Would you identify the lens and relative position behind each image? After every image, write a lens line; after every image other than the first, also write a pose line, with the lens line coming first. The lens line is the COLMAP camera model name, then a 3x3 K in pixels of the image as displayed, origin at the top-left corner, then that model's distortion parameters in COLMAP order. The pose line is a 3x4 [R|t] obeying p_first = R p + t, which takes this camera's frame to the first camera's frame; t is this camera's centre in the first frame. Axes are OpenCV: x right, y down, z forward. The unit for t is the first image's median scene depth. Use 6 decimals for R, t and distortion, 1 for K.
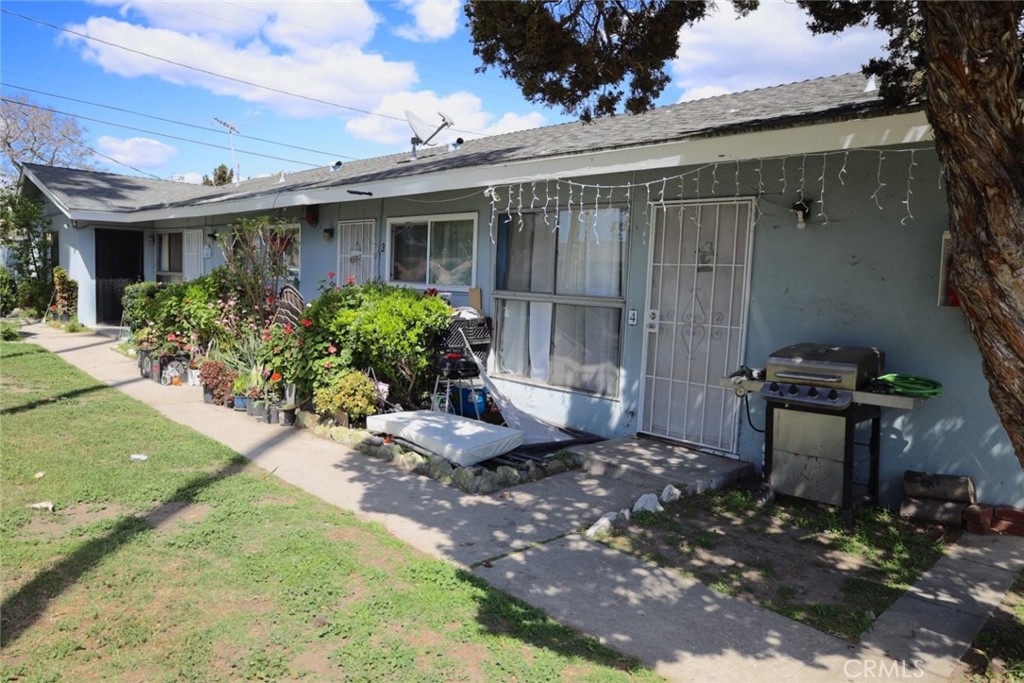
lens RADIAL K [[730.5, 0, 512.0], [0, 730.5, 341.5], [0, 0, 1]] dist [-0.000691, 0.000589]
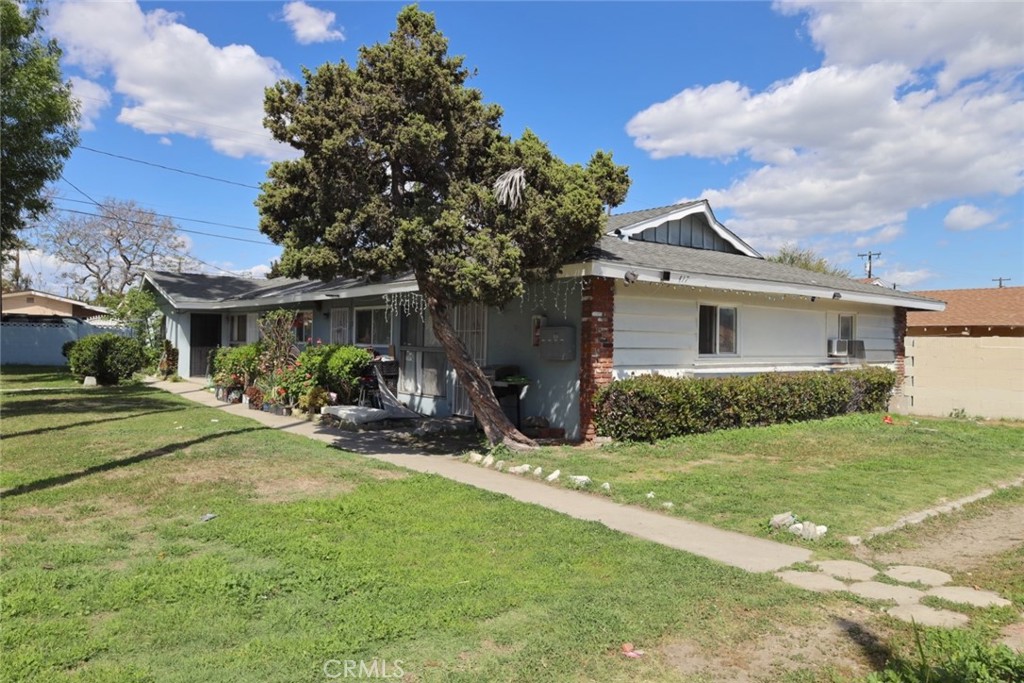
lens RADIAL K [[697.2, 0, 512.0], [0, 697.2, 341.5], [0, 0, 1]] dist [0.000806, 0.000207]
pose [[0.997004, -0.021784, -0.074221, 0.331654], [0.015125, 0.995906, -0.089123, 0.069139], [0.075859, 0.087733, 0.993251, -0.632923]]
